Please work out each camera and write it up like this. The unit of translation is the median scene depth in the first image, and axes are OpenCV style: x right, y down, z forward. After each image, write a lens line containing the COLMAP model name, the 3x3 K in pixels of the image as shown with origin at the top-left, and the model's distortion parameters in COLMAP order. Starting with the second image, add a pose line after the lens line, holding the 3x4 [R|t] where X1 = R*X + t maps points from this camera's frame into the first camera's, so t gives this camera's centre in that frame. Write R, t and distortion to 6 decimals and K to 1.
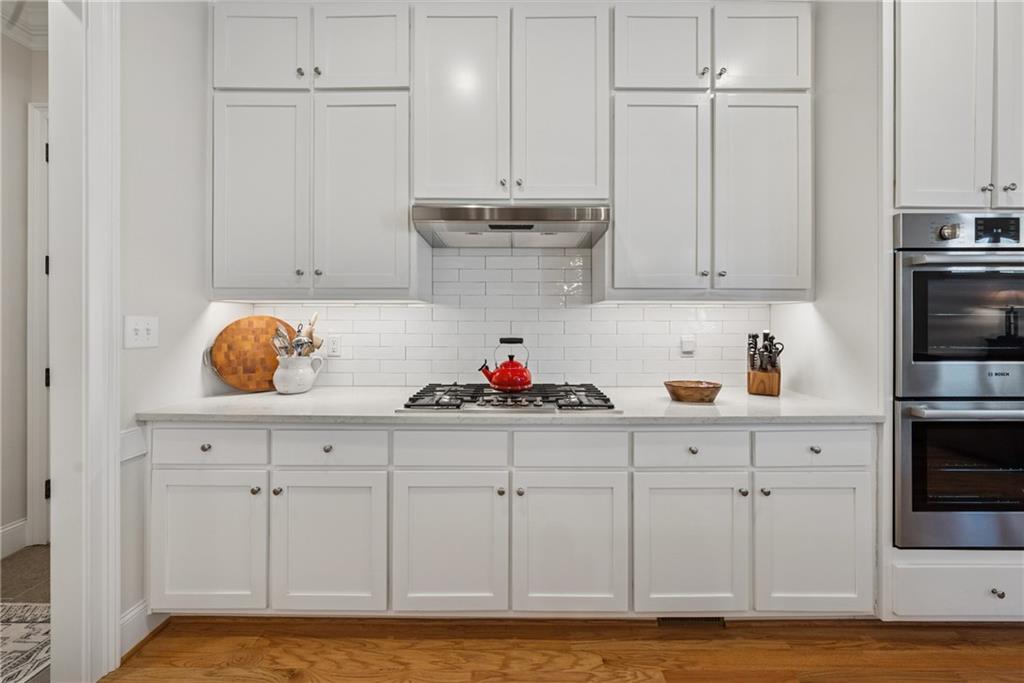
lens RADIAL K [[357.6, 0, 517.8], [0, 357.6, 324.0], [0, 0, 1]] dist [-0.003390, -0.000855]
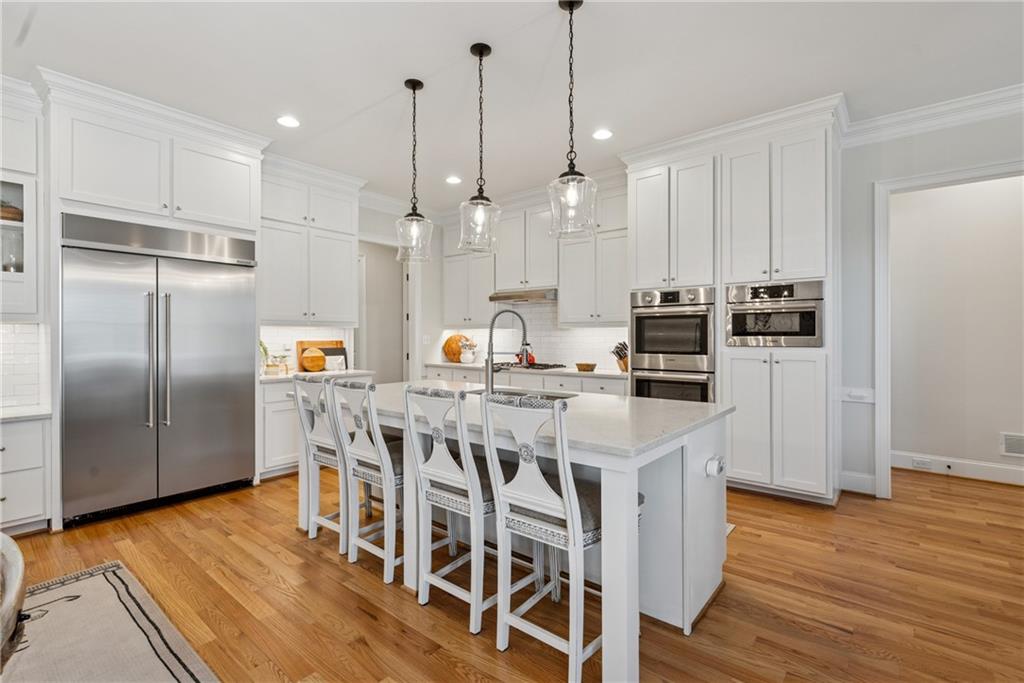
lens RADIAL K [[466.4, 0, 511.1], [0, 466.4, 338.9], [0, 0, 1]] dist [0.000089, 0.000000]
pose [[0.778438, 0.001452, -0.627720, 2.021517], [0.002107, 0.999986, 0.004926, -0.007531], [0.627718, -0.005157, 0.778424, -1.672401]]
